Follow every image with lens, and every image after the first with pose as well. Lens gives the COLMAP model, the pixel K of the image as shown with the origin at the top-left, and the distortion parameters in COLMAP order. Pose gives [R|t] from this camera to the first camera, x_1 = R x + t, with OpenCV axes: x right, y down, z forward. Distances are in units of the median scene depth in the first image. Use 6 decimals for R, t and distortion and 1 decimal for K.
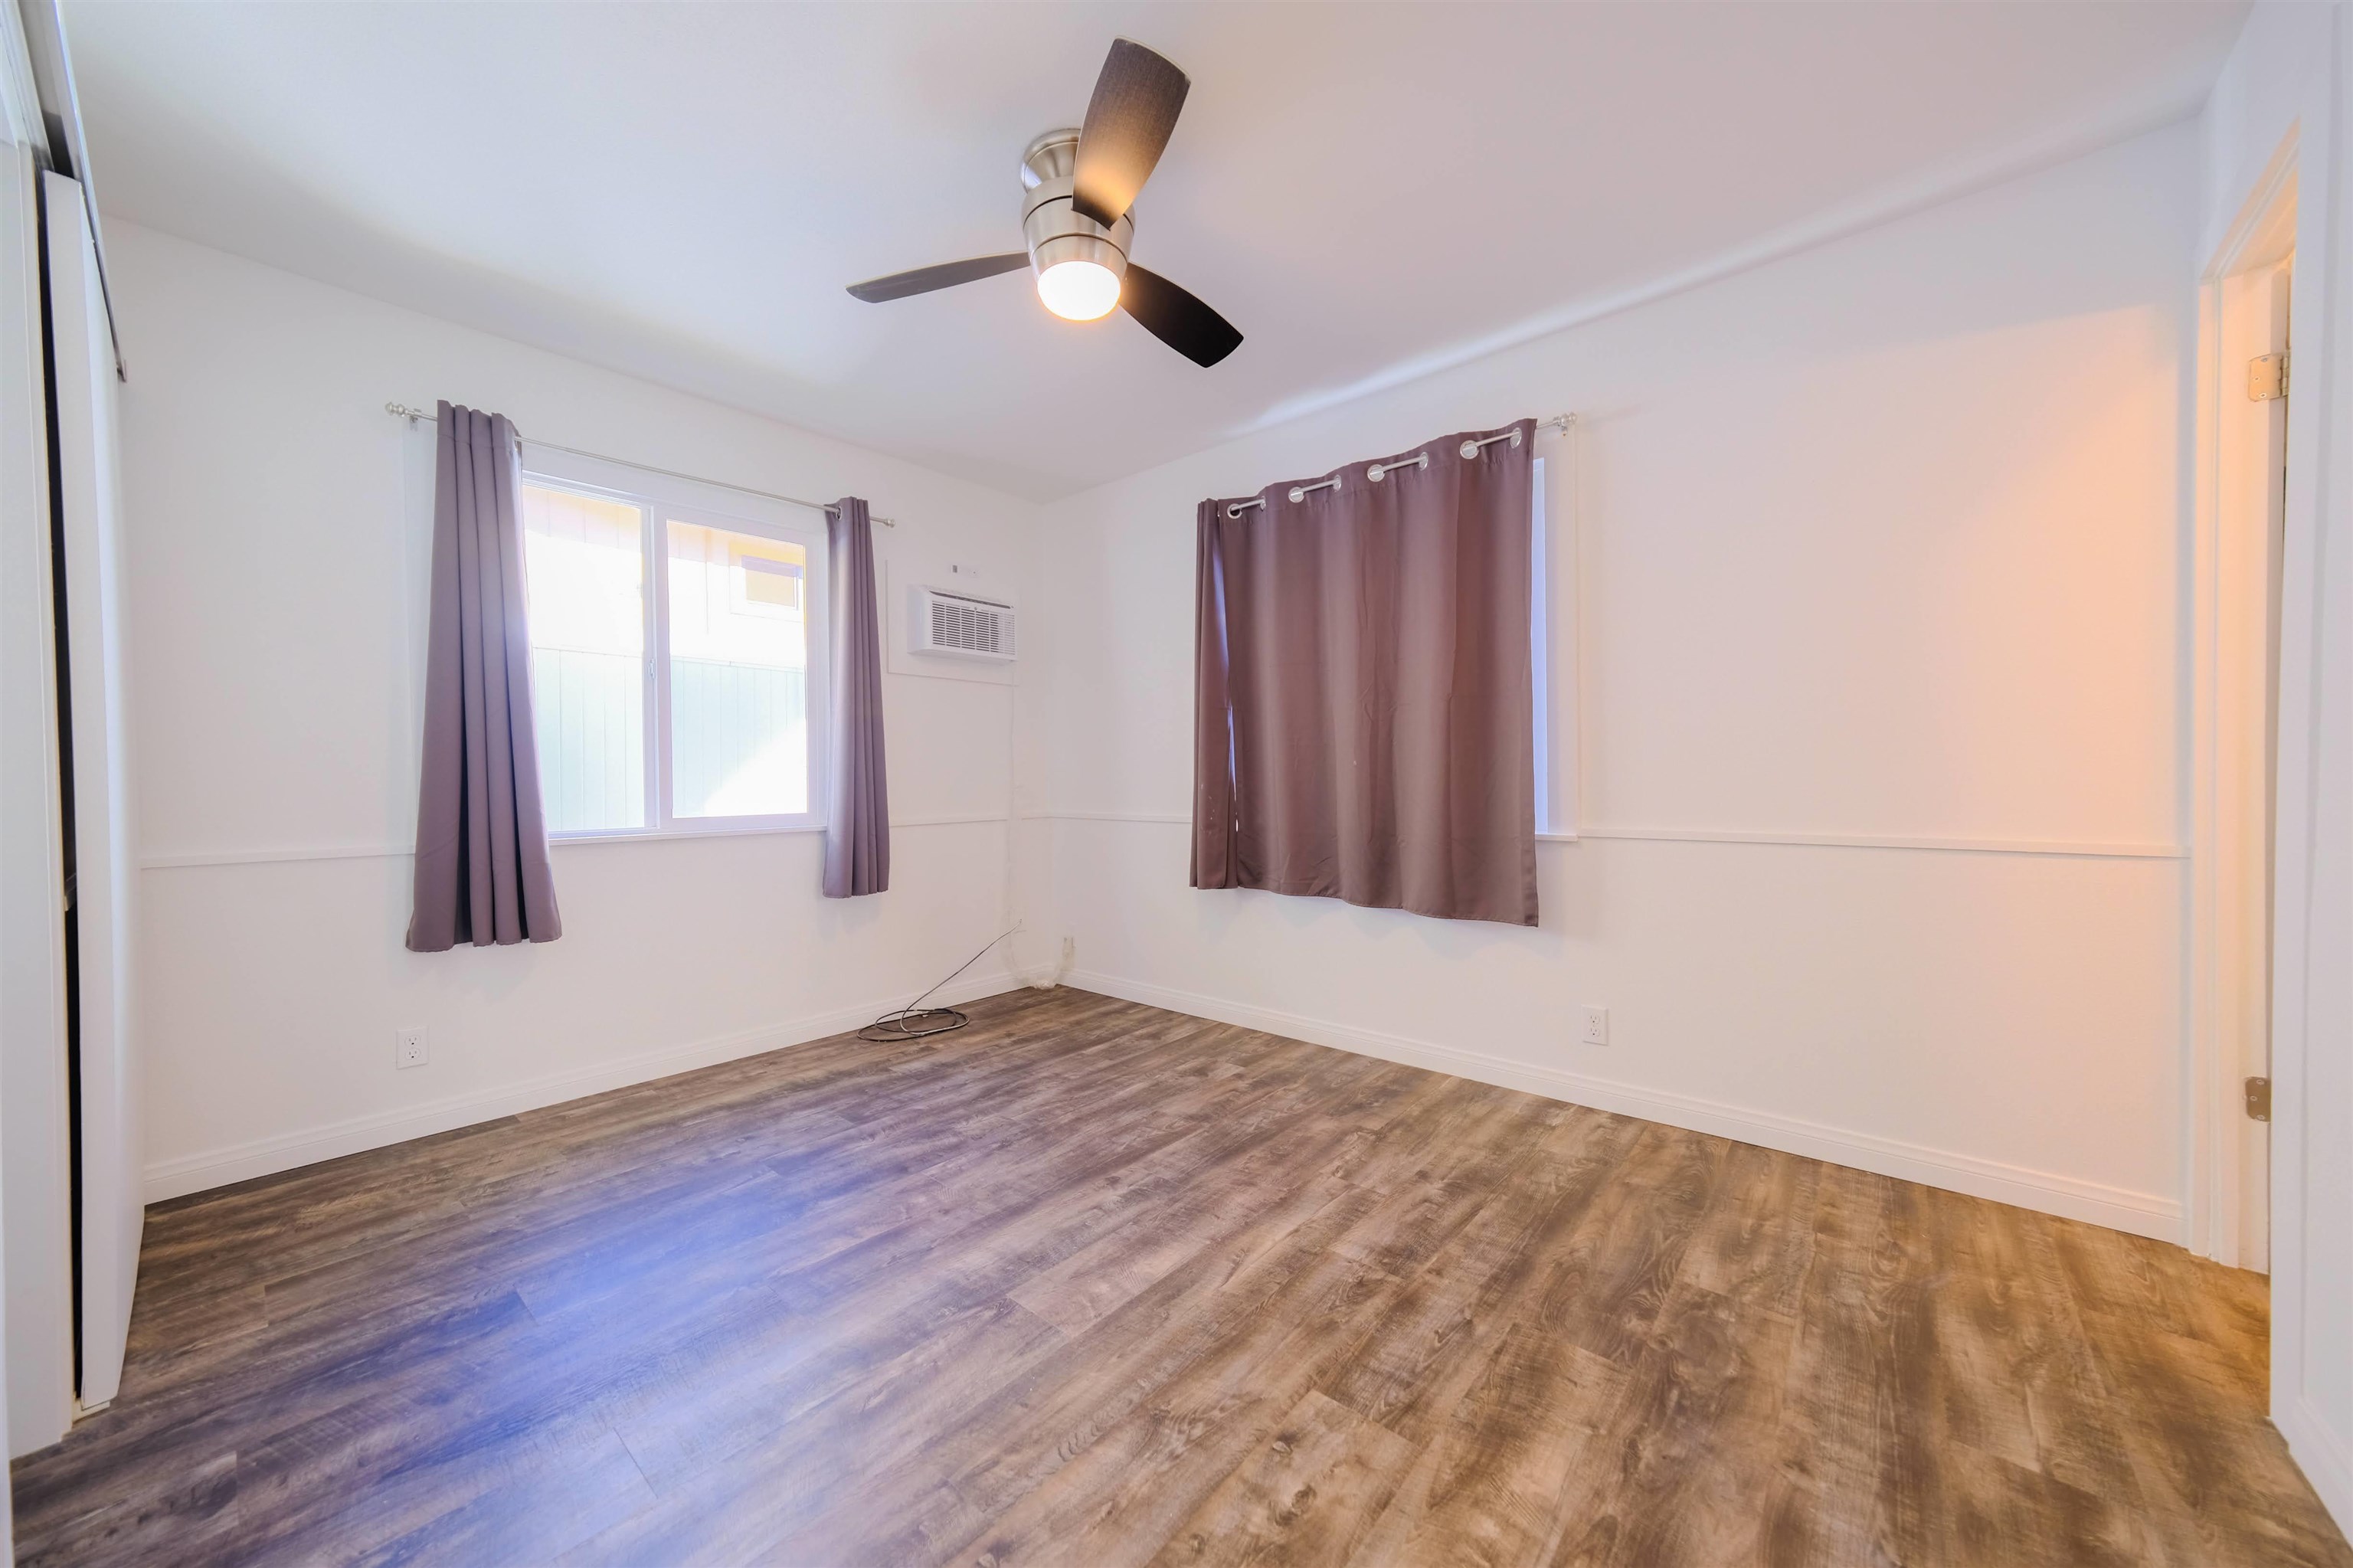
lens RADIAL K [[839.2, 0, 1150.3], [0, 839.2, 785.8], [0, 0, 1]] dist [-0.009327, 0.005138]
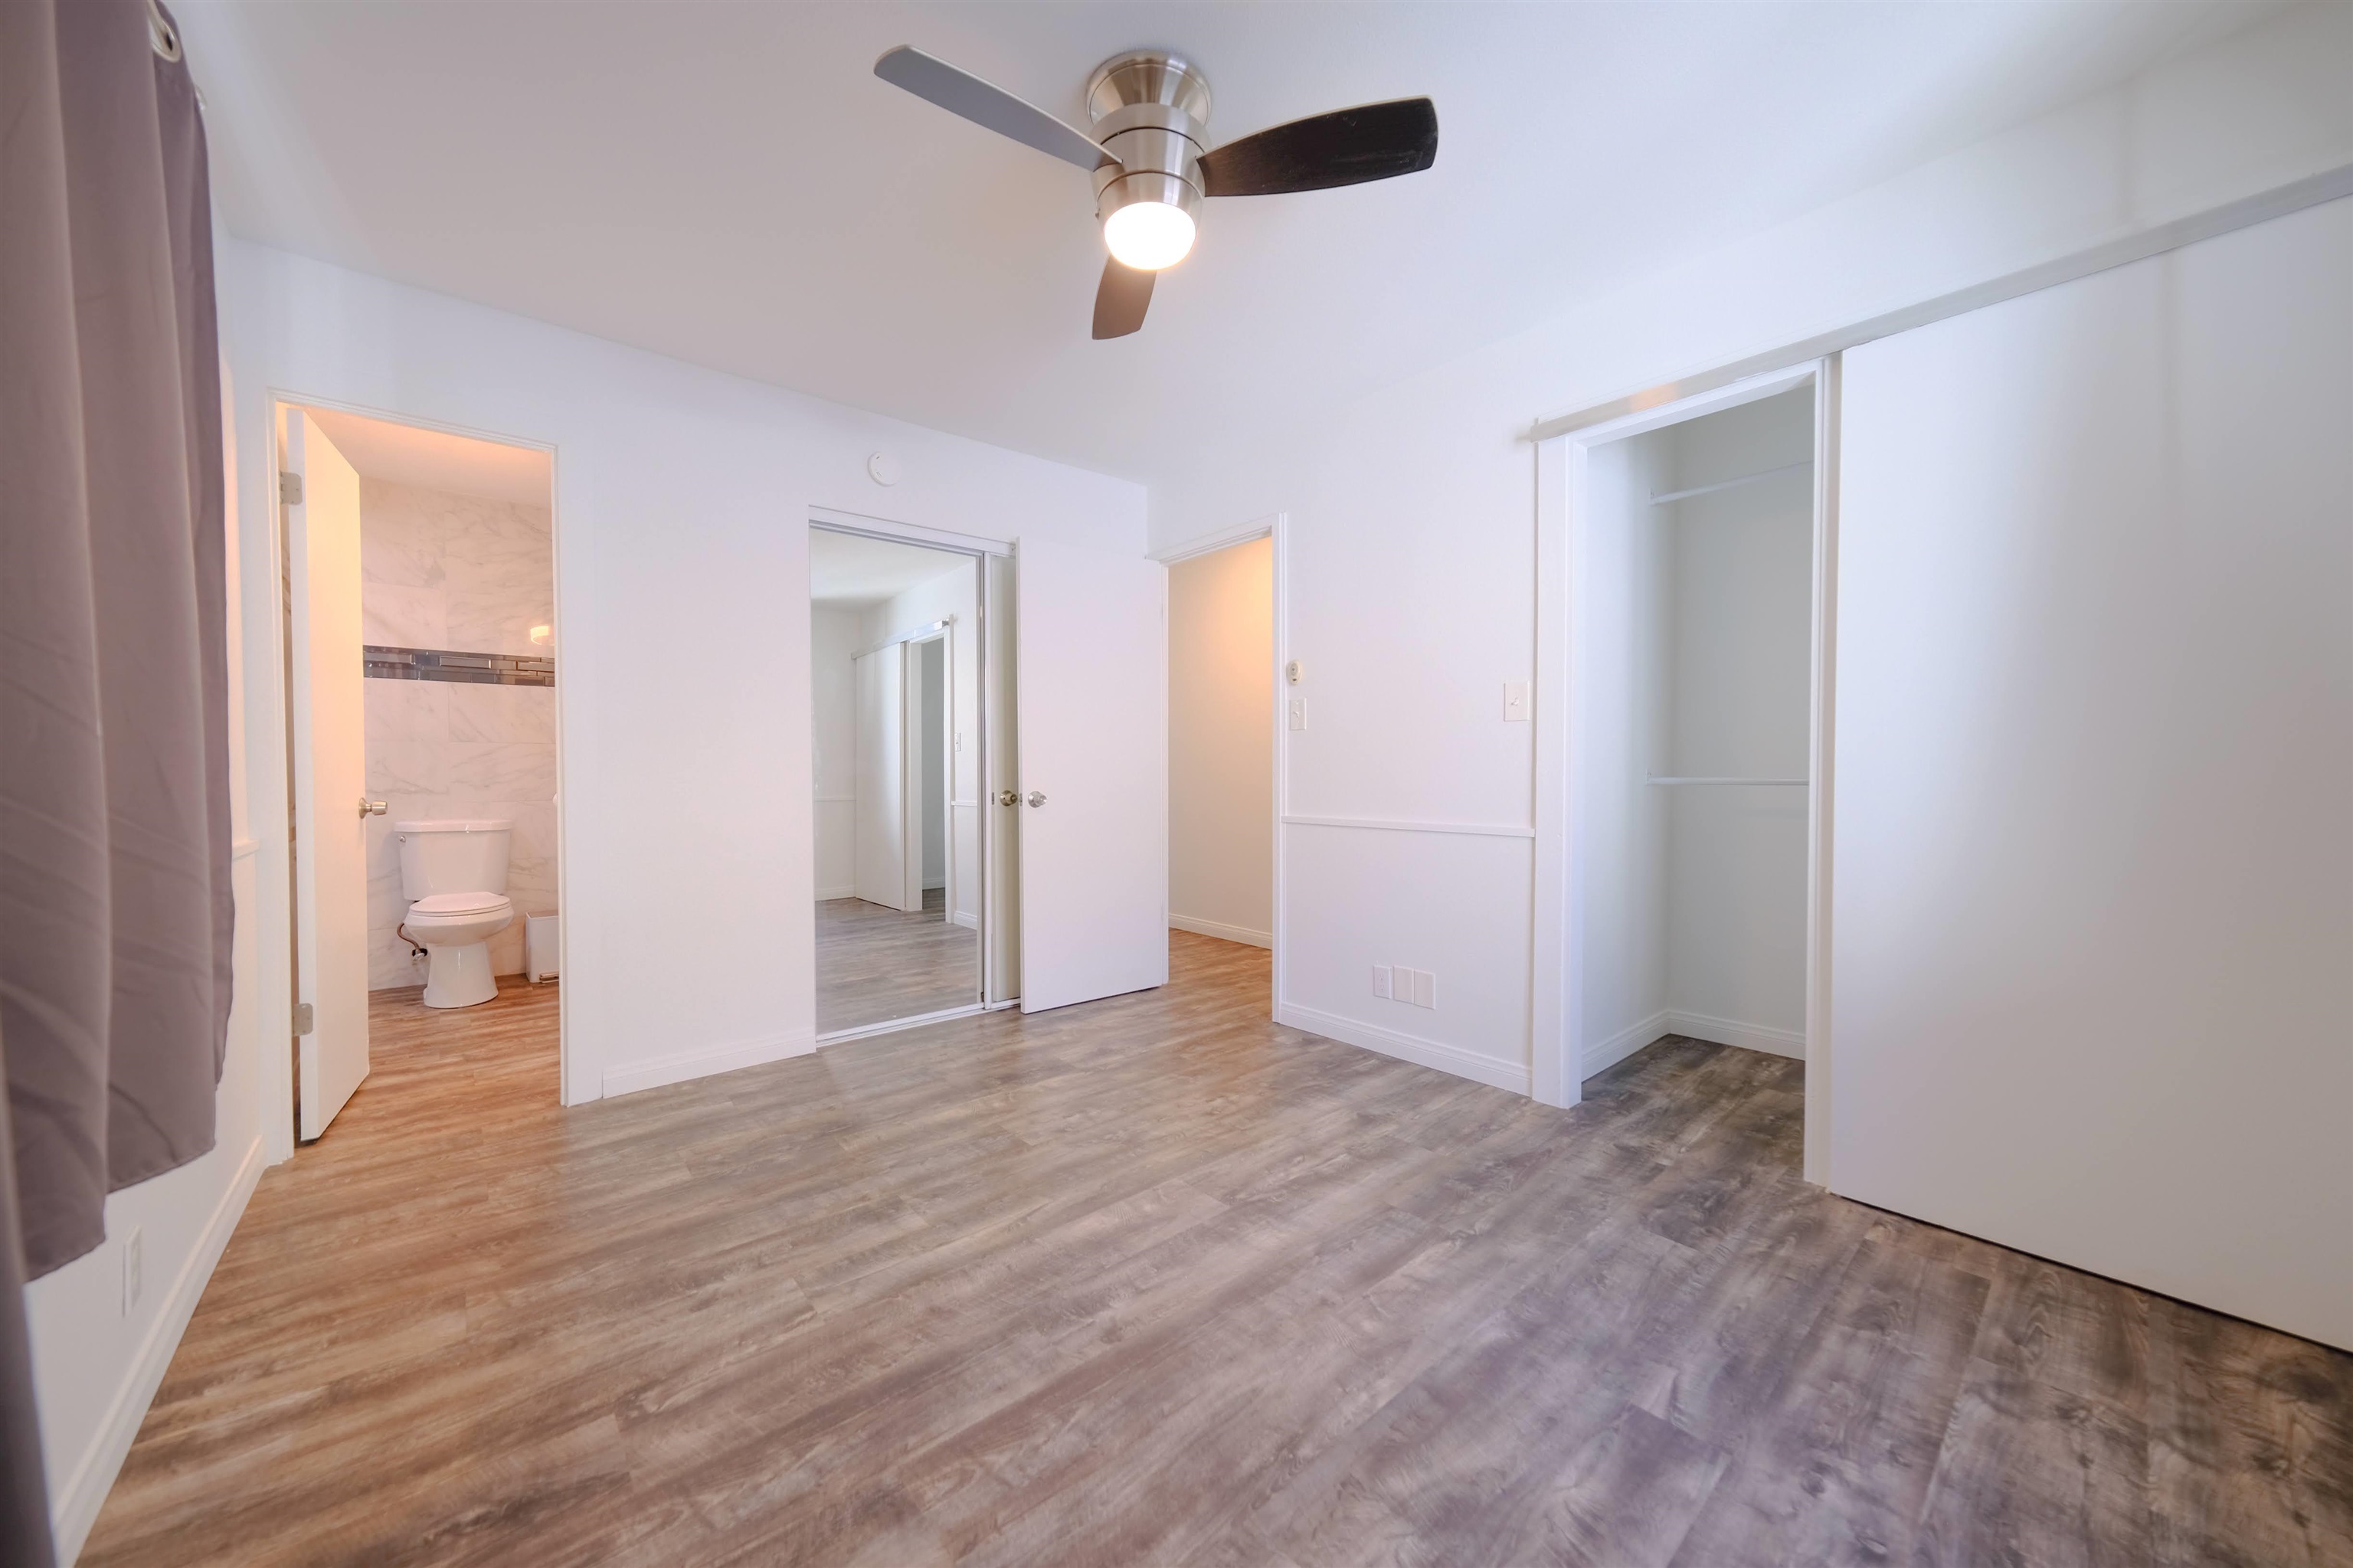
lens RADIAL K [[839.2, 0, 1150.3], [0, 839.2, 785.8], [0, 0, 1]] dist [-0.009327, 0.005138]
pose [[-0.989369, 0.008221, 0.145197, -0.200683], [0.010860, 0.999790, 0.017397, -0.009099], [-0.145023, 0.018789, -0.989250, 1.840567]]
